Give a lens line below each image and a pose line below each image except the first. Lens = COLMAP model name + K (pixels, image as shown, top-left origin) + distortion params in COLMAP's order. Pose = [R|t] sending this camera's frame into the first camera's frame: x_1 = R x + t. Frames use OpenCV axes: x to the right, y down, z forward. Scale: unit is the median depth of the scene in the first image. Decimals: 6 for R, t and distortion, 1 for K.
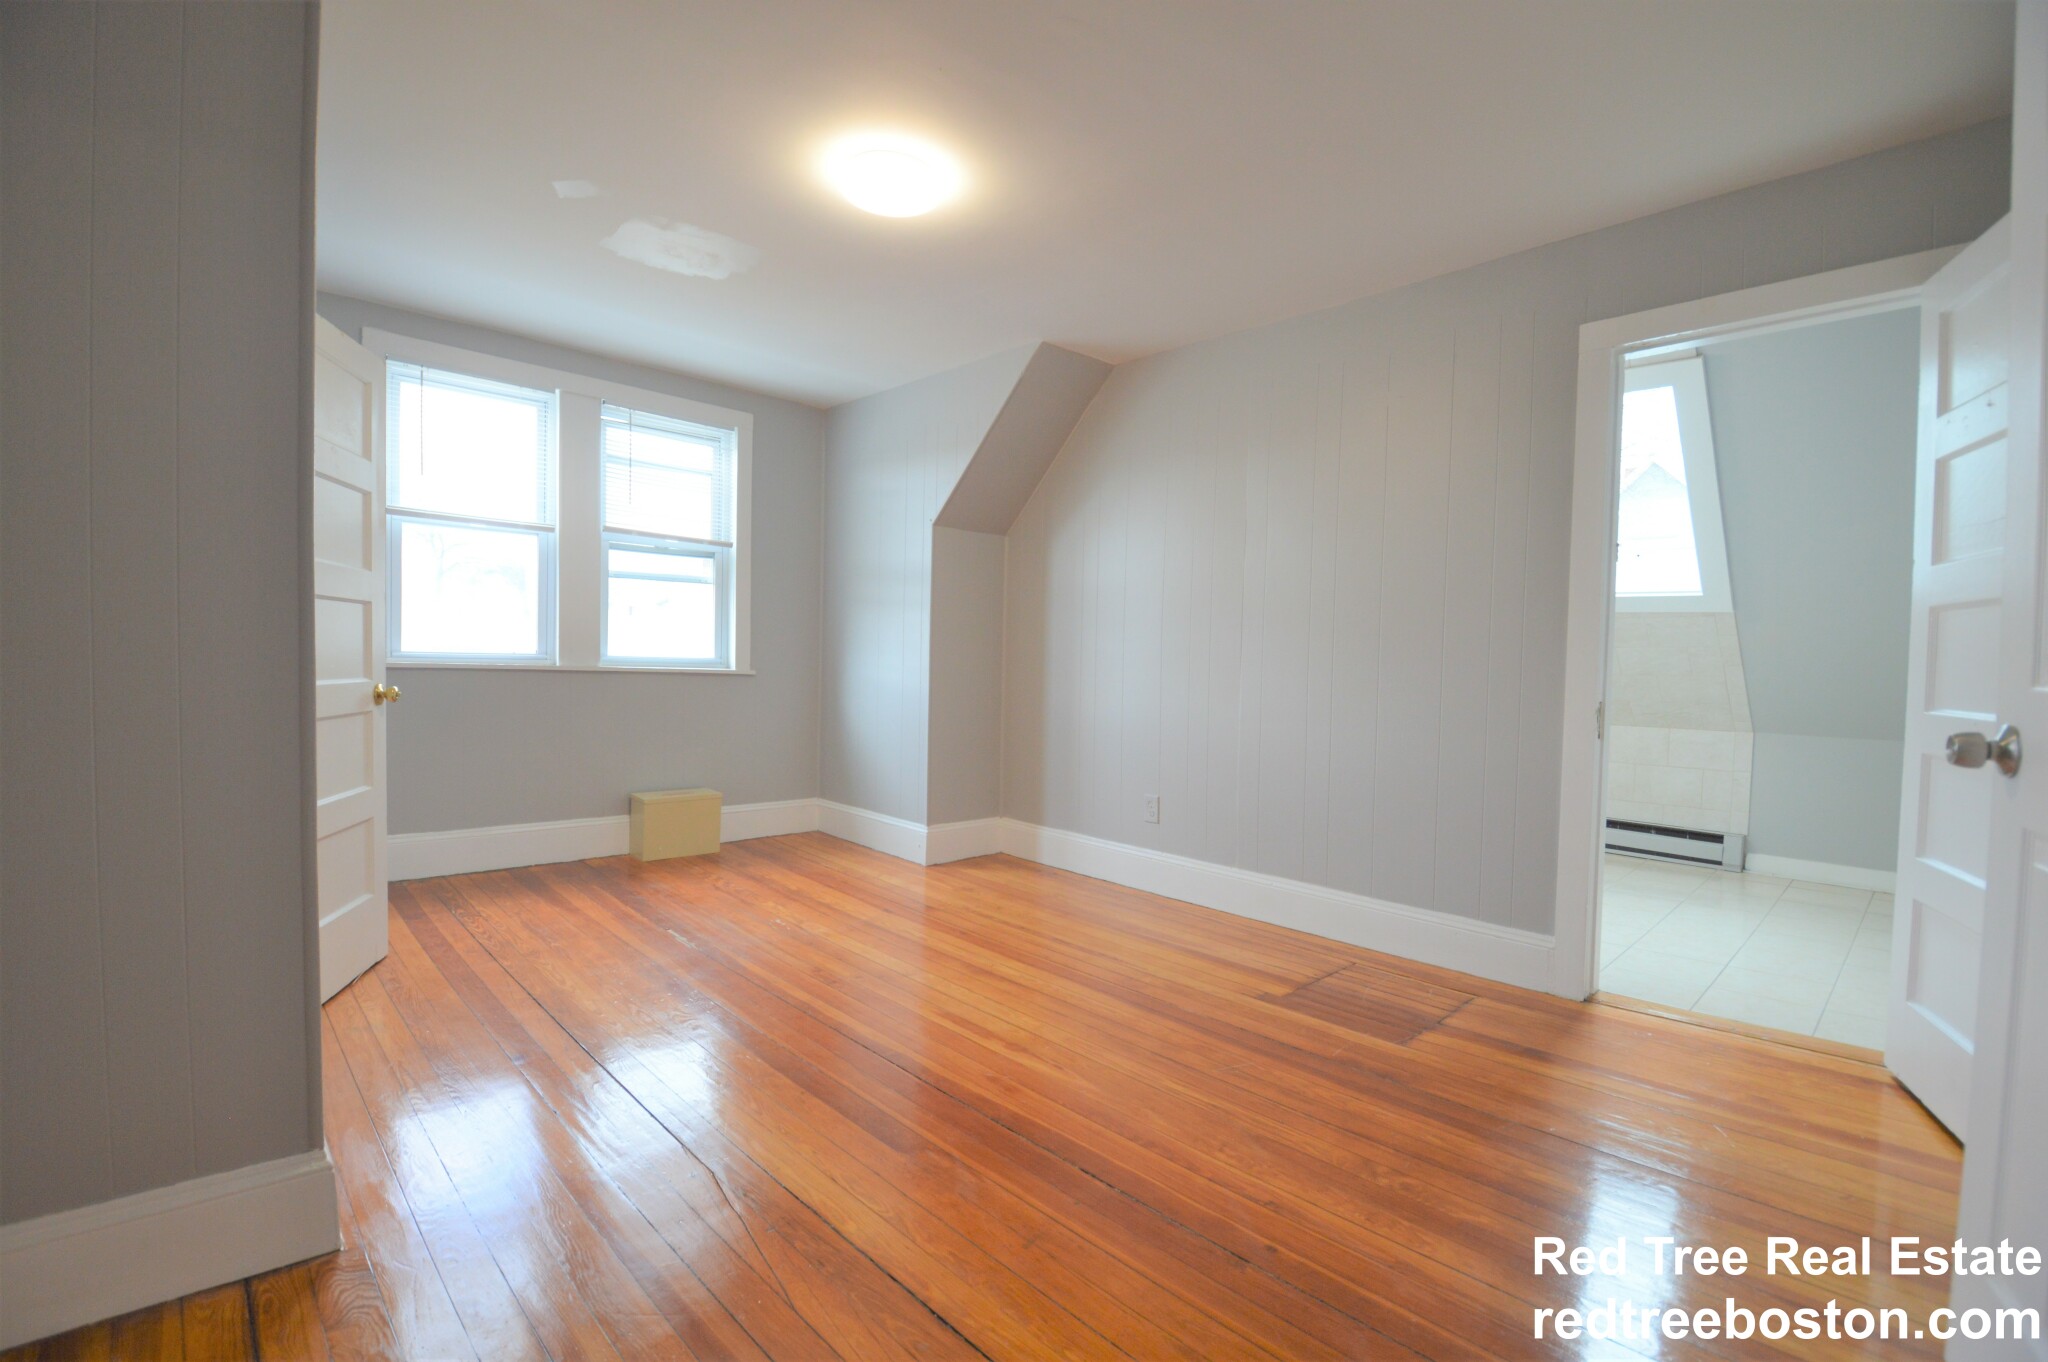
lens RADIAL K [[915.4, 0, 1024.1], [0, 915.4, 687.5], [0, 0, 1]] dist [0.000378, -0.010158]
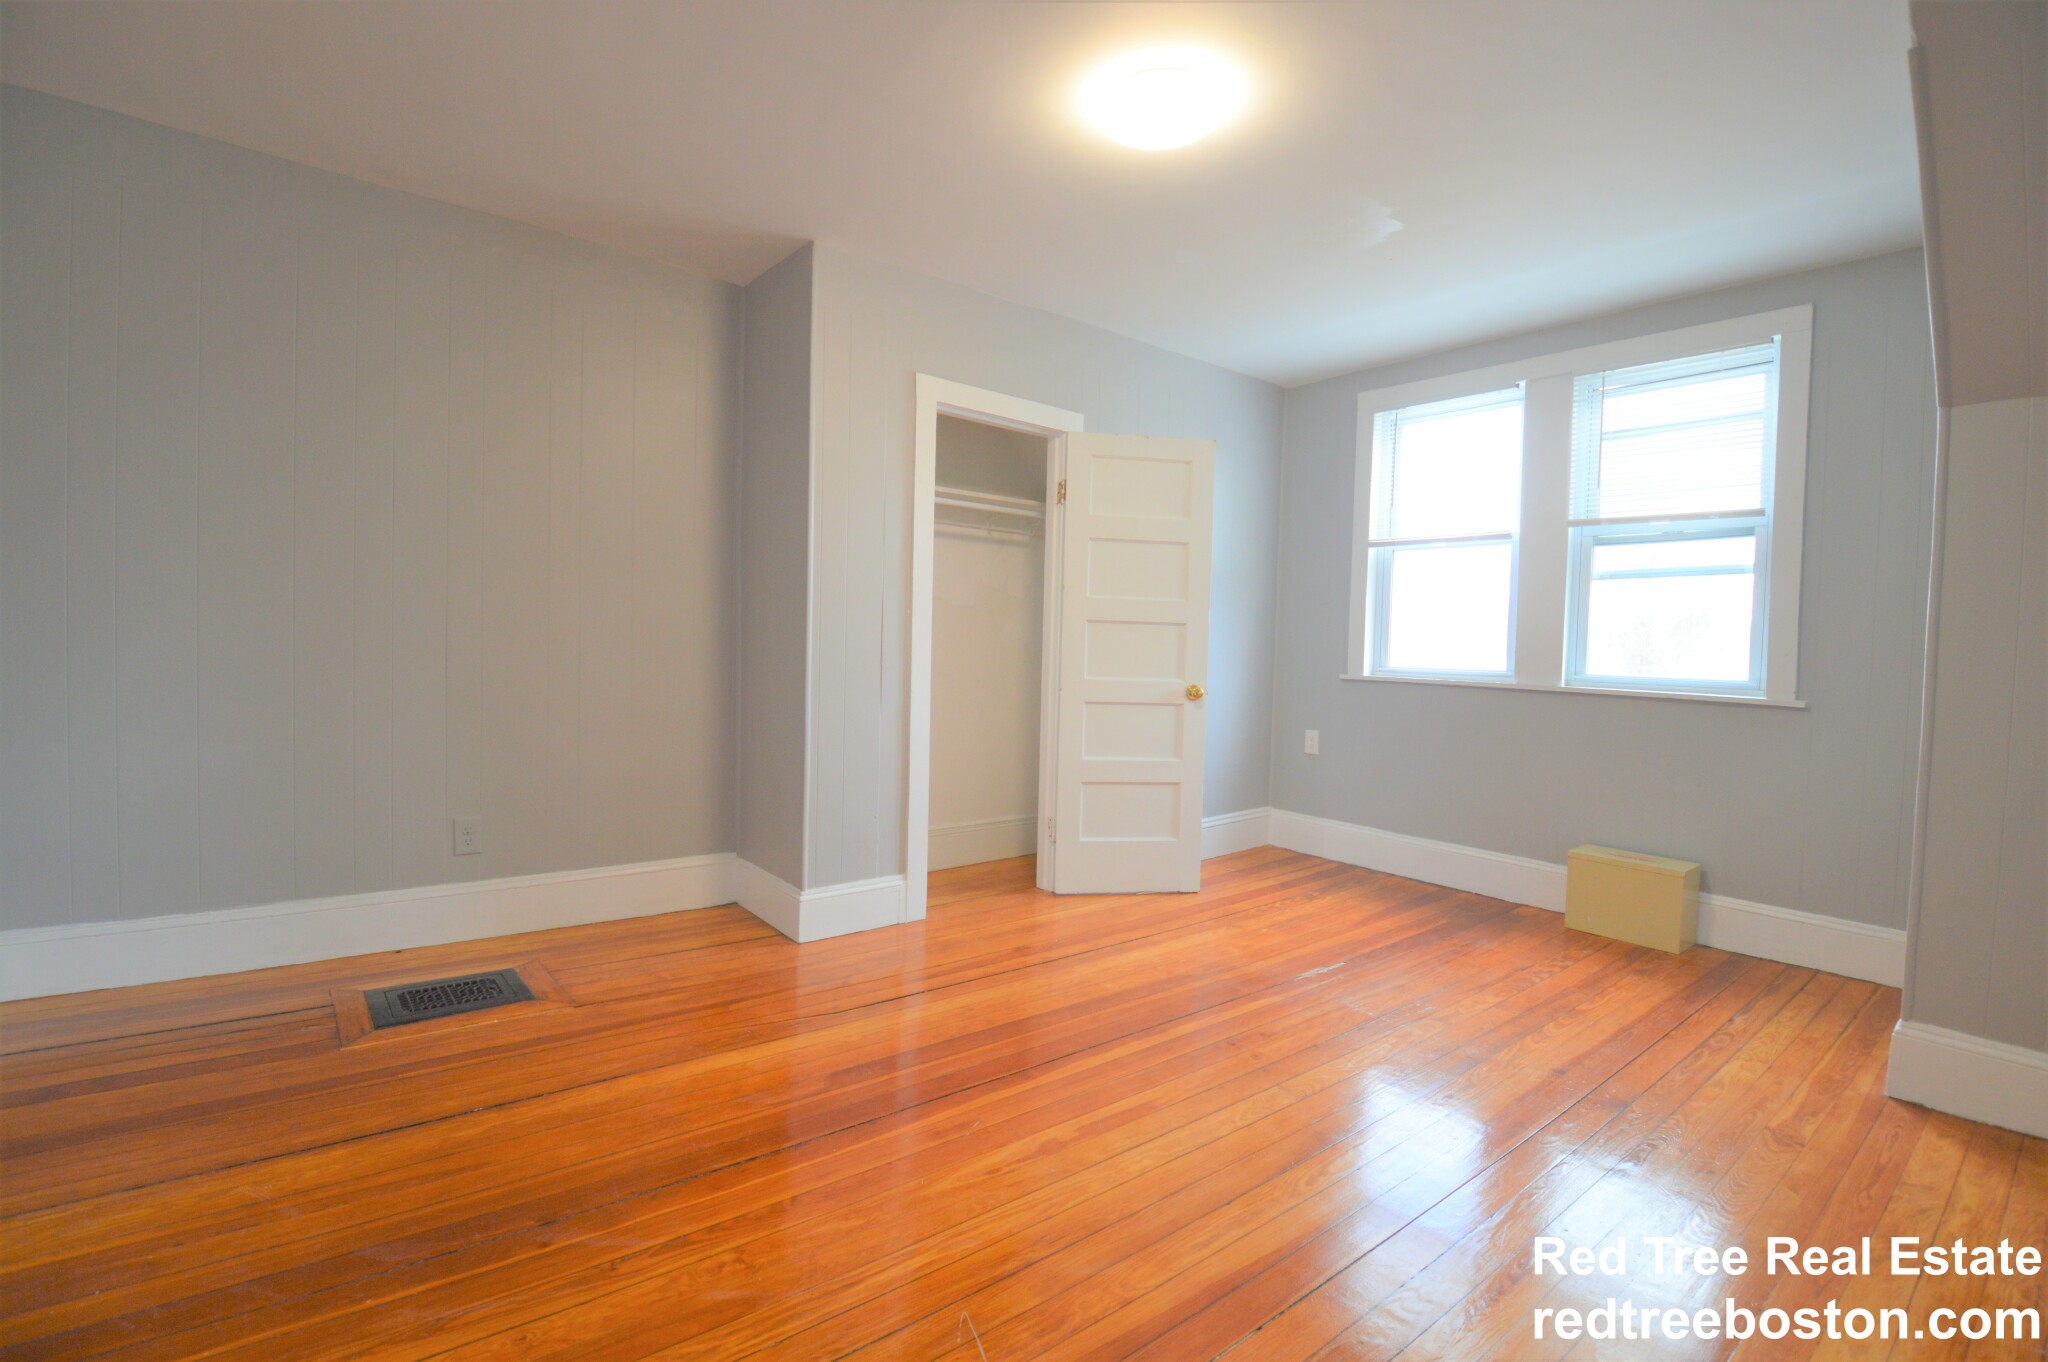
lens RADIAL K [[915.4, 0, 1001.3], [0, 915.4, 676.5], [0, 0, 1]] dist [0.000378, -0.010158]
pose [[-0.088316, 0.006235, -0.996073, 0.445412], [-0.061664, 0.998028, 0.011715, -0.009689], [0.994182, 0.062456, -0.087757, 0.574683]]
